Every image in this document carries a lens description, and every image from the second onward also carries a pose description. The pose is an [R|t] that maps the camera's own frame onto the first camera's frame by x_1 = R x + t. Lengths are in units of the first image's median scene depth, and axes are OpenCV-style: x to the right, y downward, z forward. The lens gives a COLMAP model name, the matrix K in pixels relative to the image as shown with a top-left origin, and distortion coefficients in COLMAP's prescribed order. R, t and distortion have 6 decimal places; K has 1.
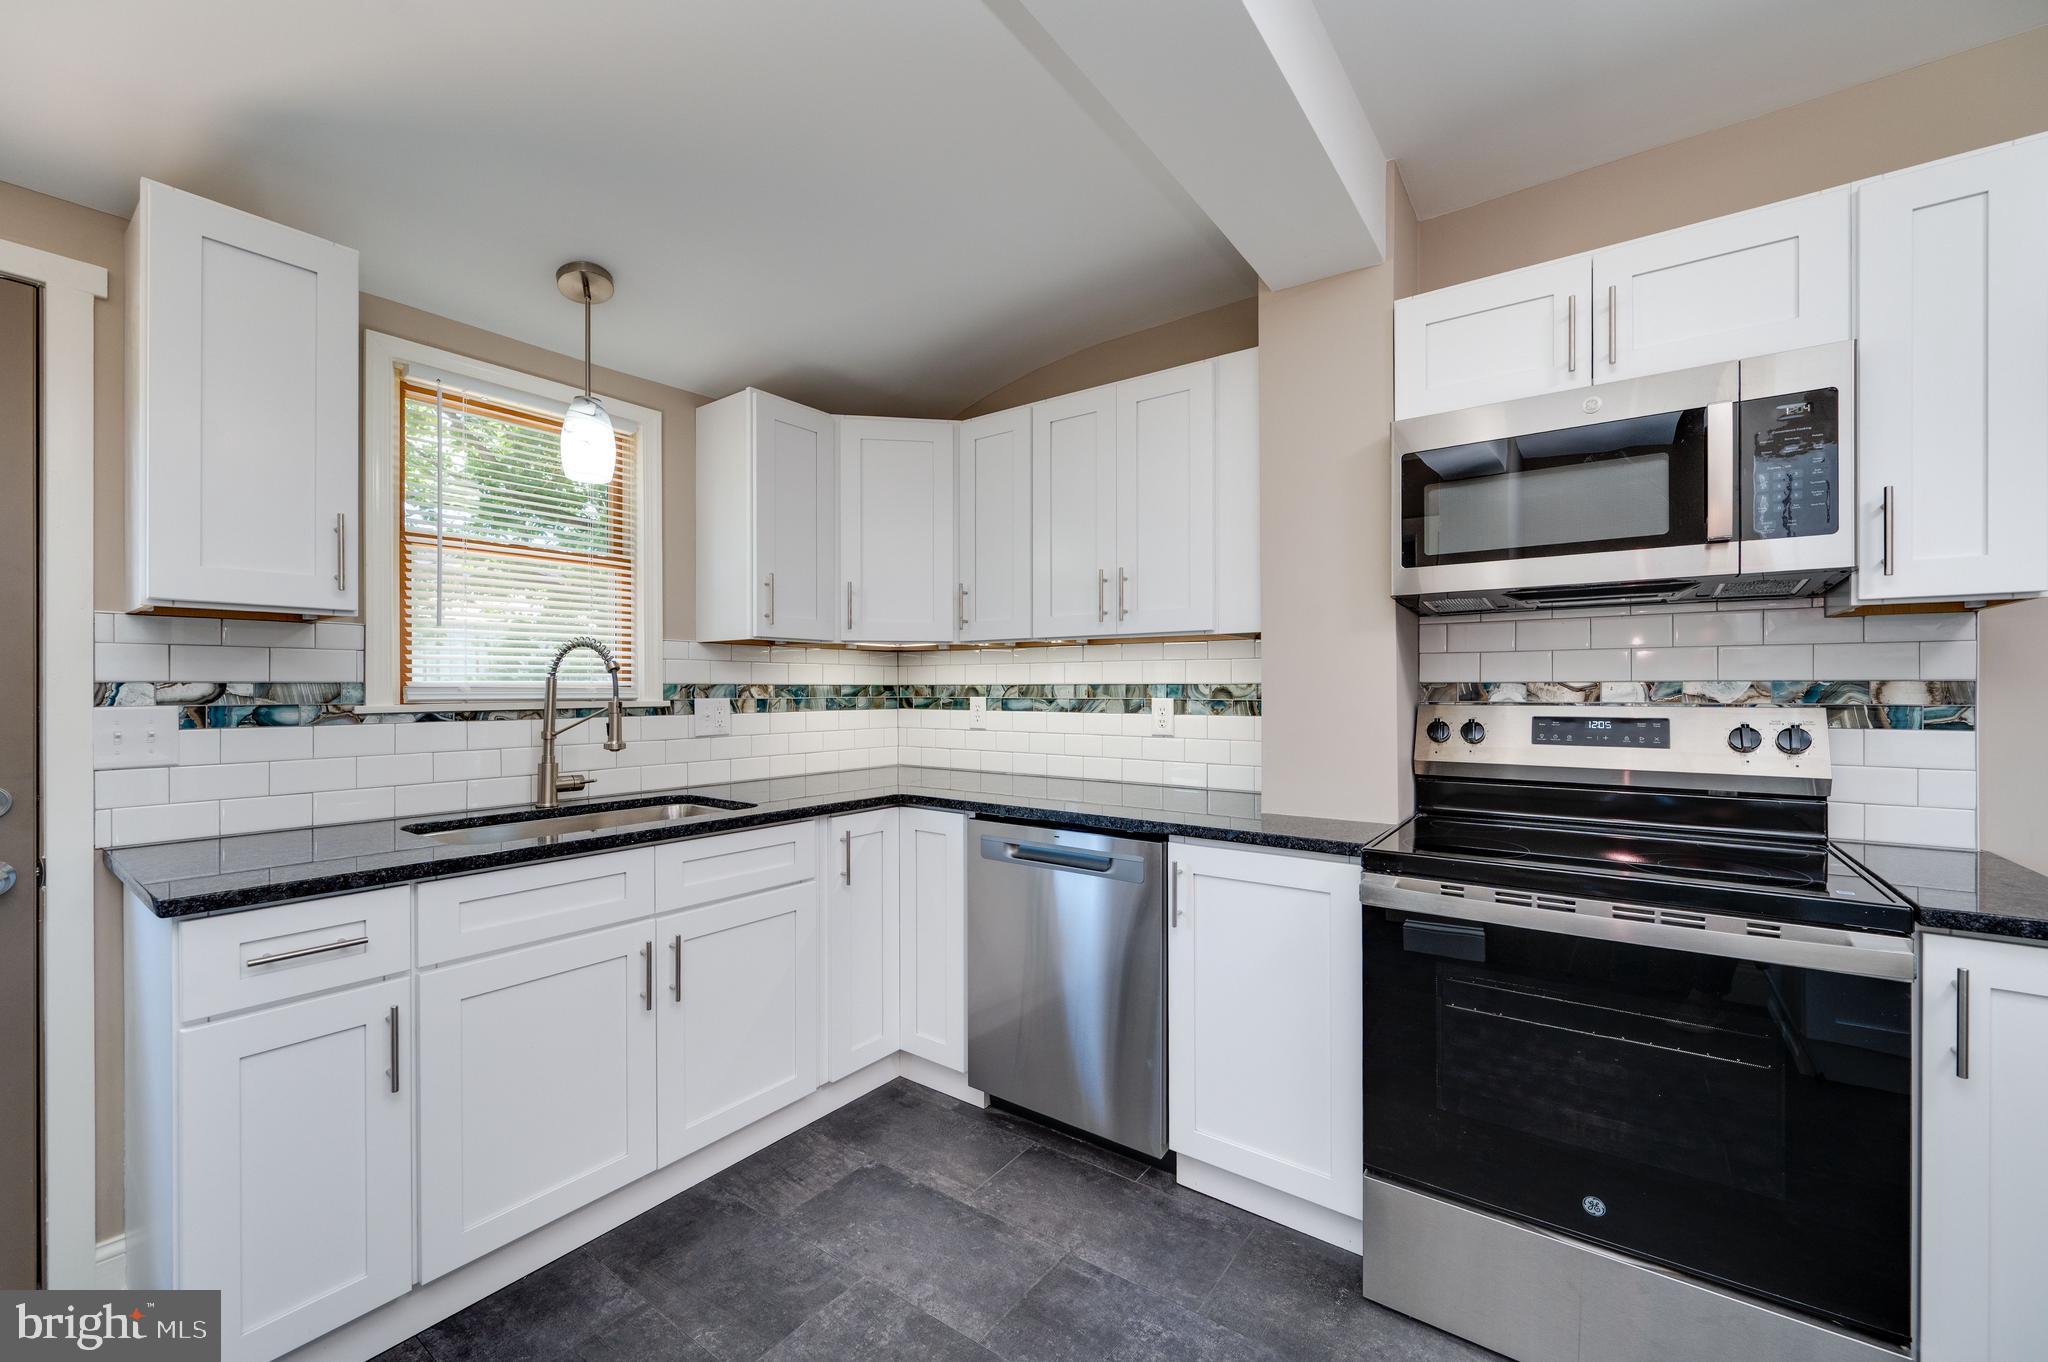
lens RADIAL K [[818.4, 0, 1030.6], [0, 818.4, 689.4], [0, 0, 1]] dist [-0.000737, 0.001261]
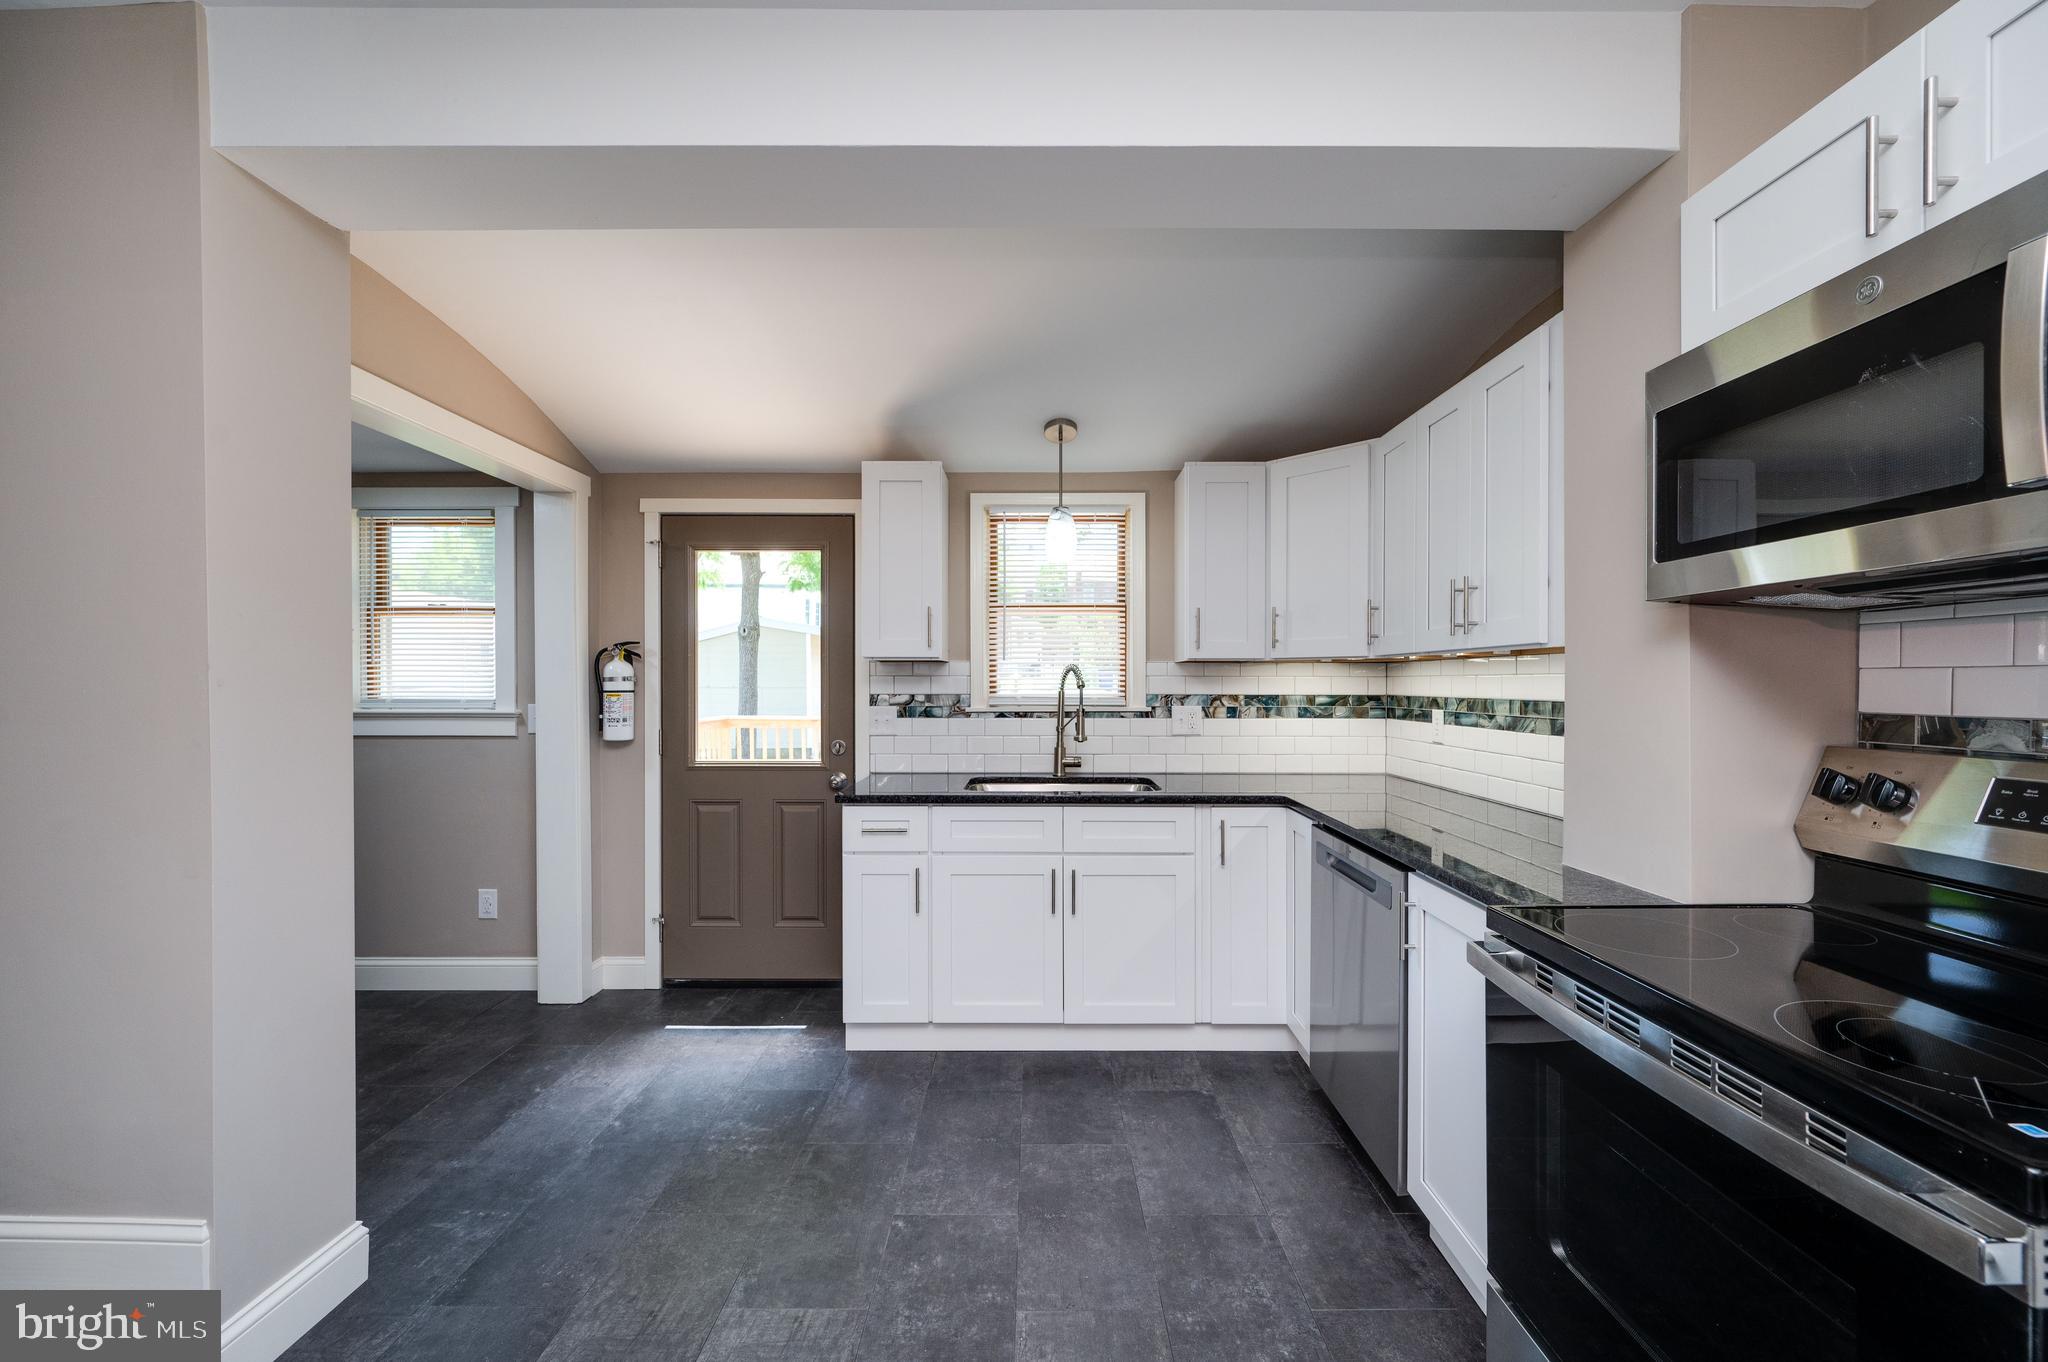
lens RADIAL K [[818.4, 0, 1021.1], [0, 818.4, 685.3], [0, 0, 1]] dist [-0.000737, 0.001261]
pose [[0.573471, 0.005244, -0.819209, 0.645793], [-0.001954, 0.999985, 0.005034, -0.034197], [0.819224, -0.001286, 0.573473, 0.071259]]
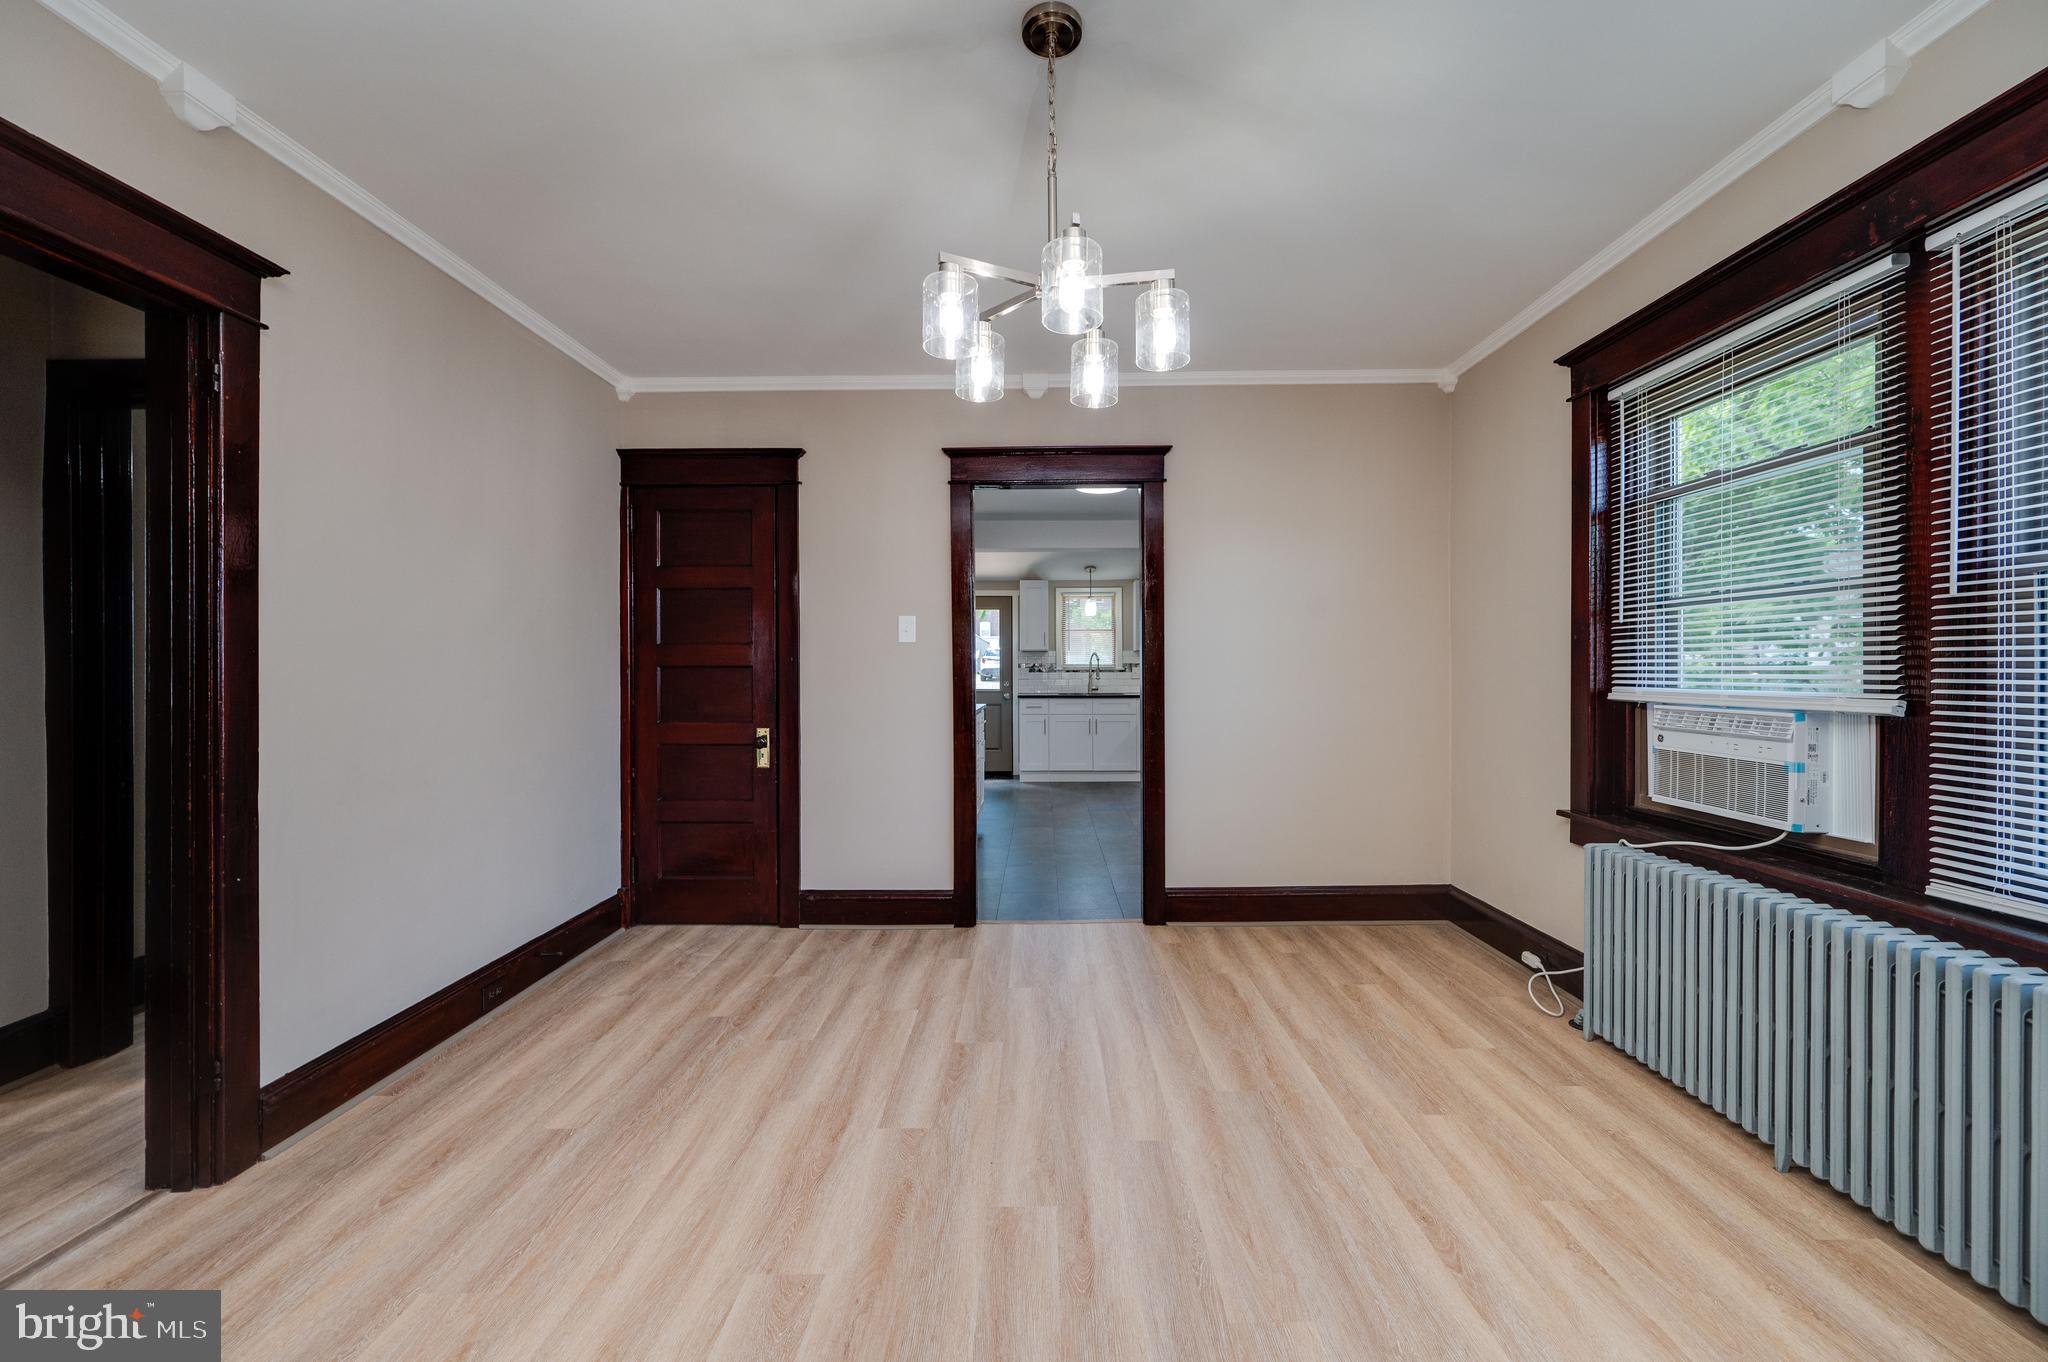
lens RADIAL K [[818.4, 0, 1029.3], [0, 818.4, 673.9], [0, 0, 1]] dist [-0.000737, 0.001261]
pose [[0.570081, 0.001979, -0.821586, 2.731533], [0.001193, 0.999994, 0.003236, 0.033243], [0.821588, -0.002825, 0.570075, -1.665831]]
